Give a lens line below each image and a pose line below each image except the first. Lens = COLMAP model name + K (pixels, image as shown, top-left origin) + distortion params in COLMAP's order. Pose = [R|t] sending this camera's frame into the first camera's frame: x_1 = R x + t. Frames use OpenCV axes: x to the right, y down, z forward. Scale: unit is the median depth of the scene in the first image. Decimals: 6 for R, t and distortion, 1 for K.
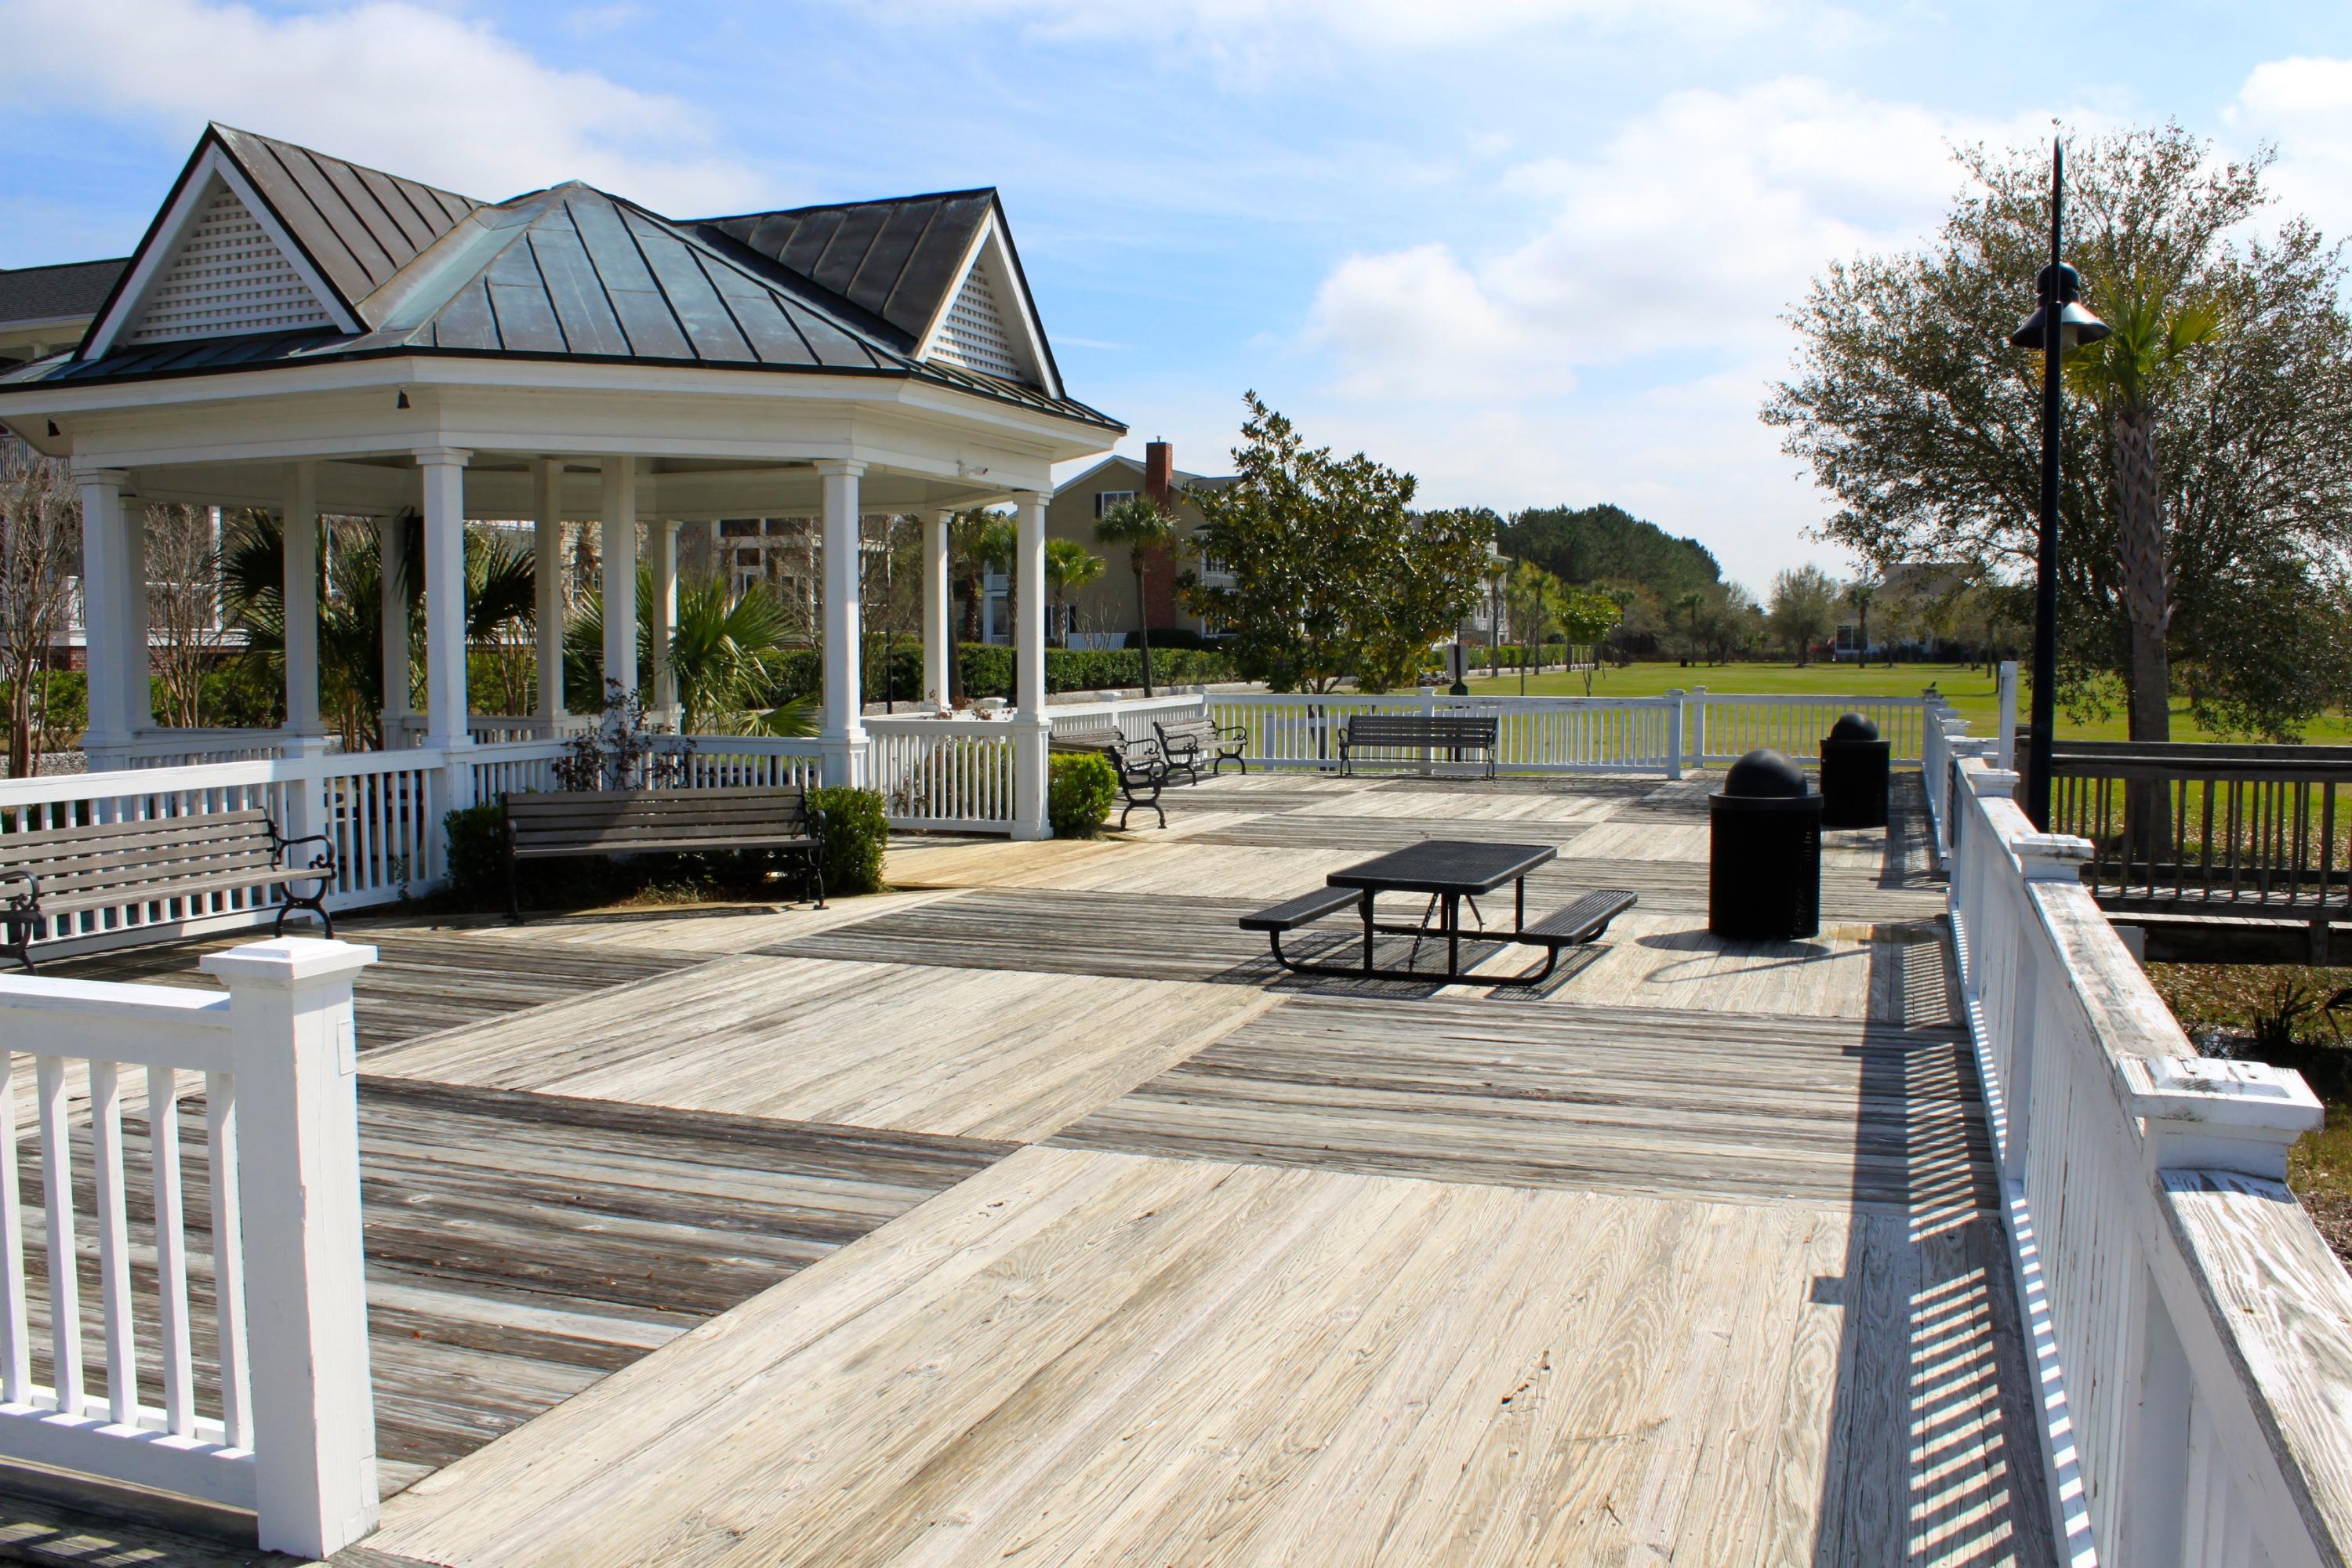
lens RADIAL K [[1944.5, 0, 1176.0], [0, 1944.5, 784.0], [0, 0, 1]] dist [0.001682, 0.000179]
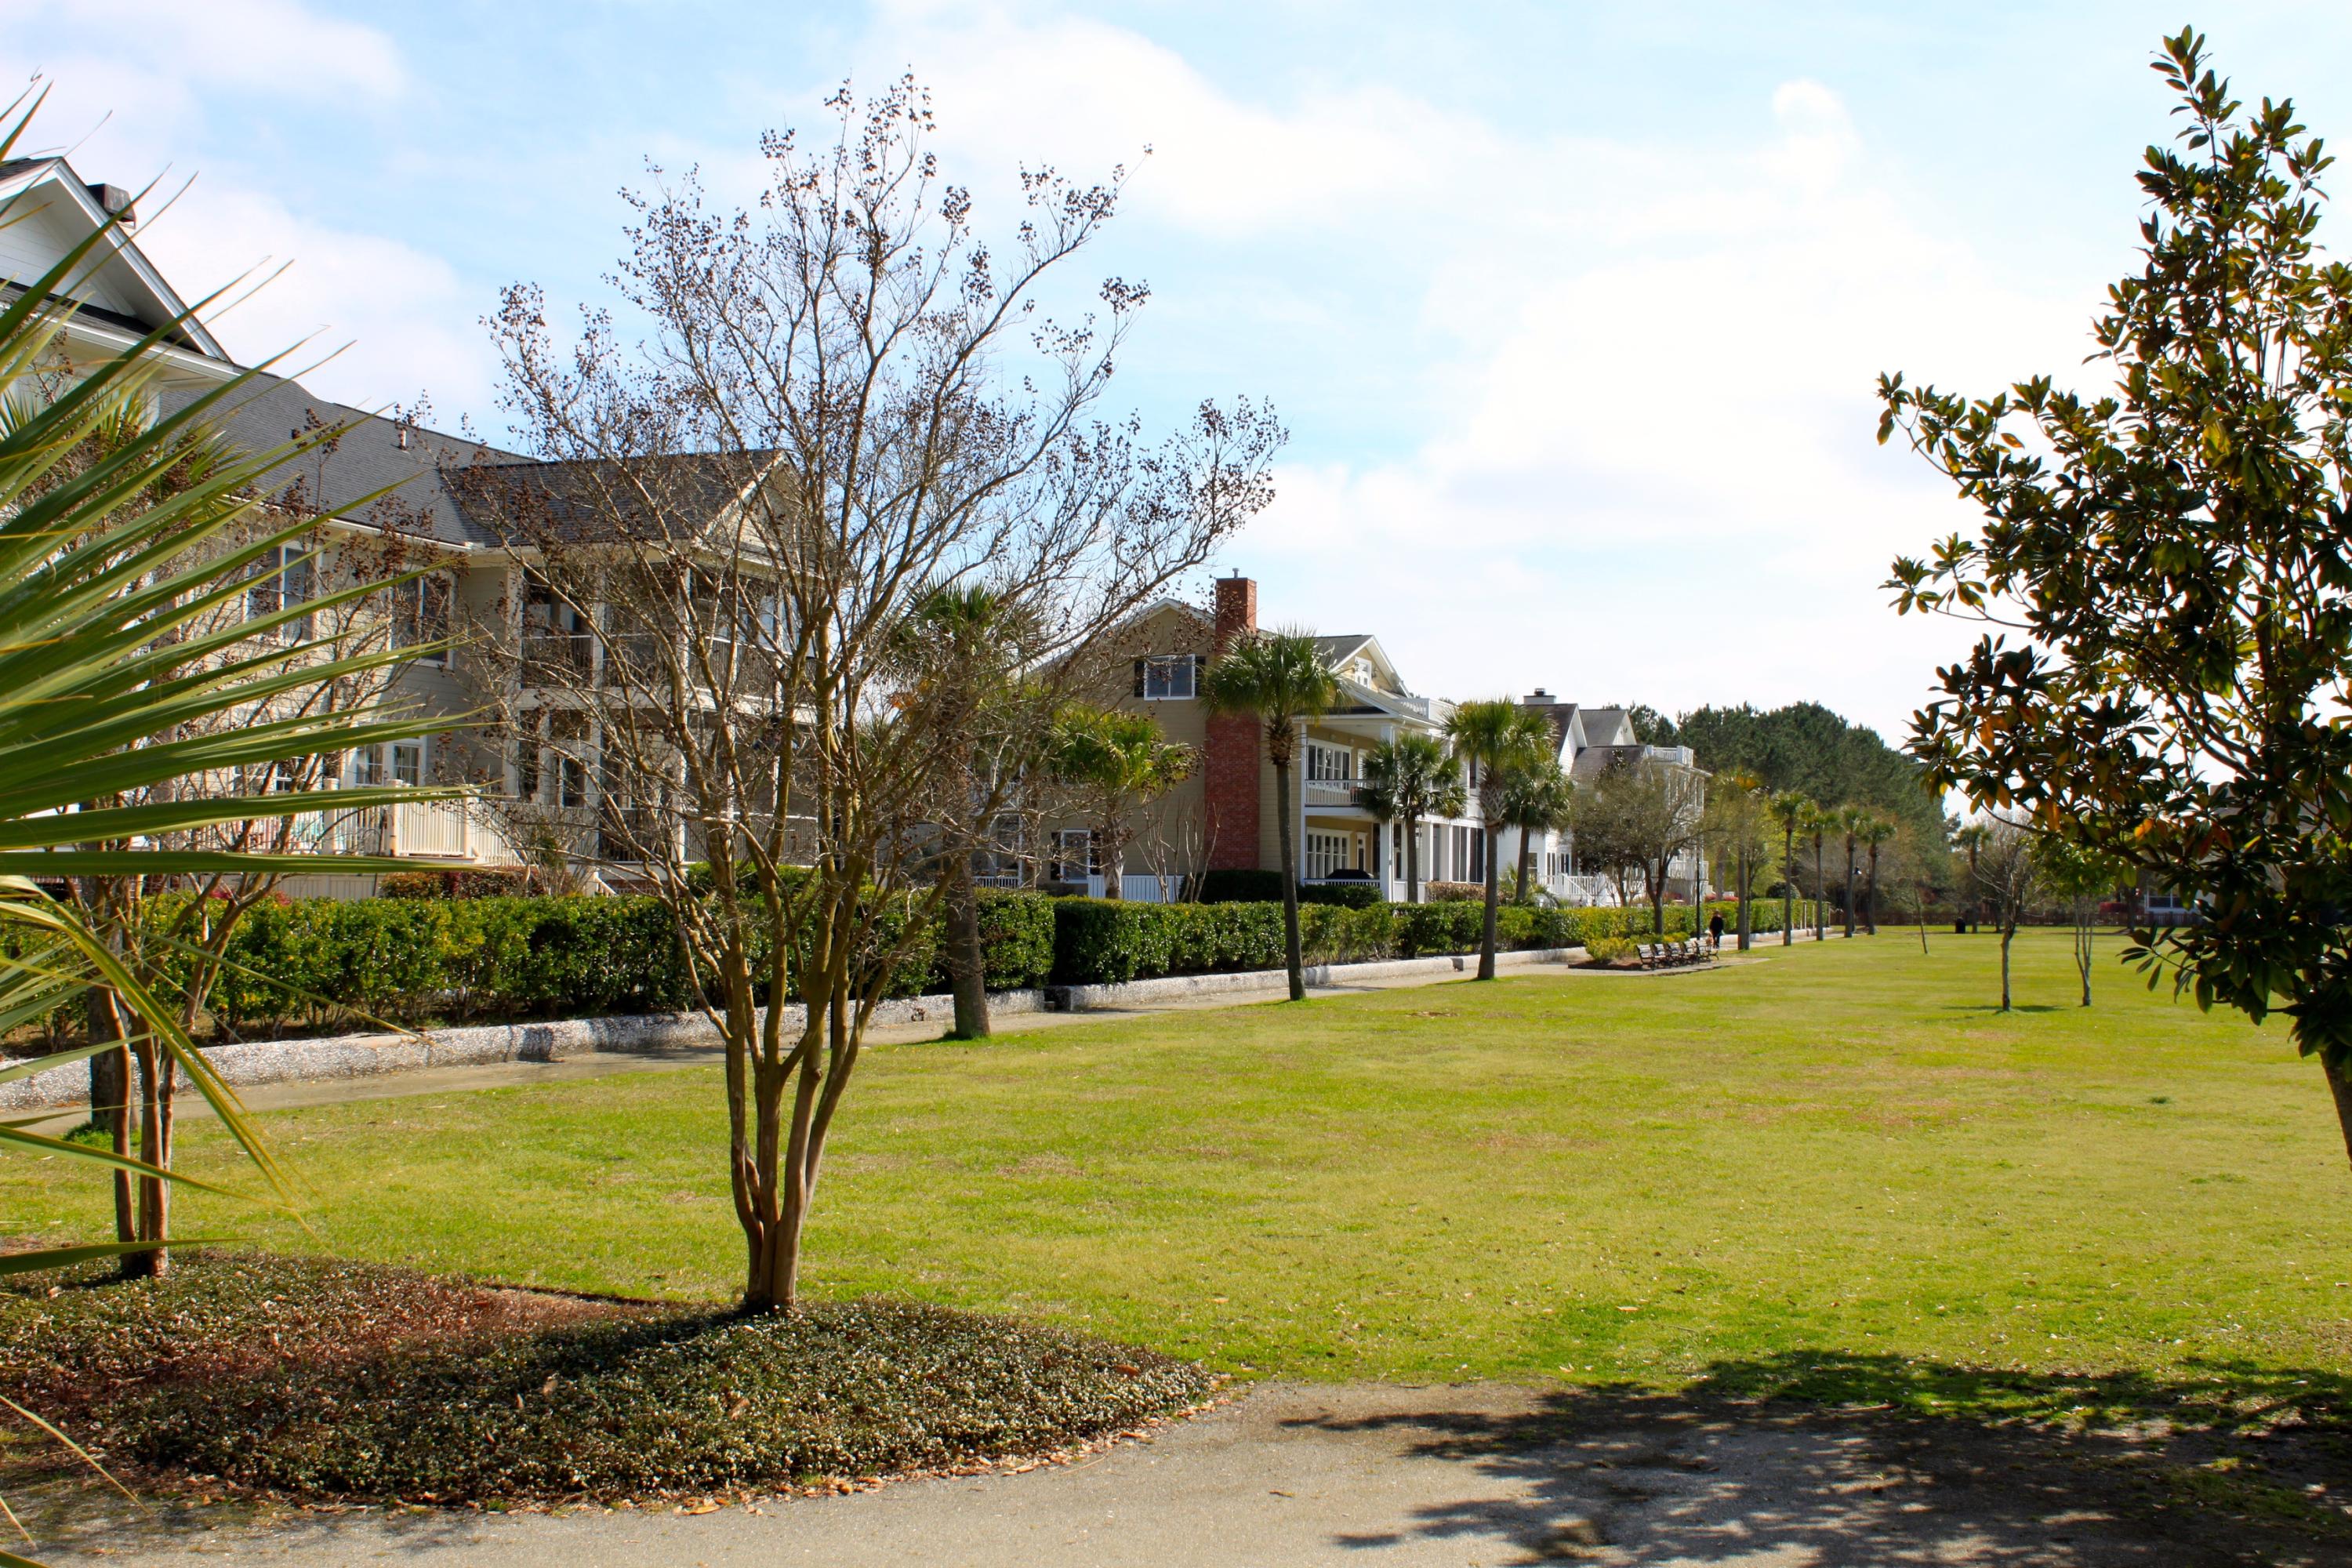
lens RADIAL K [[2388.2, 0, 1176.0], [0, 2388.2, 784.0], [0, 0, 1]] dist [-0.008378, -0.003344]
pose [[0.999649, 0.001632, 0.026458, -0.035885], [0.001605, 0.992548, -0.121847, -0.010954], [-0.026460, 0.121847, 0.992196, 0.176704]]
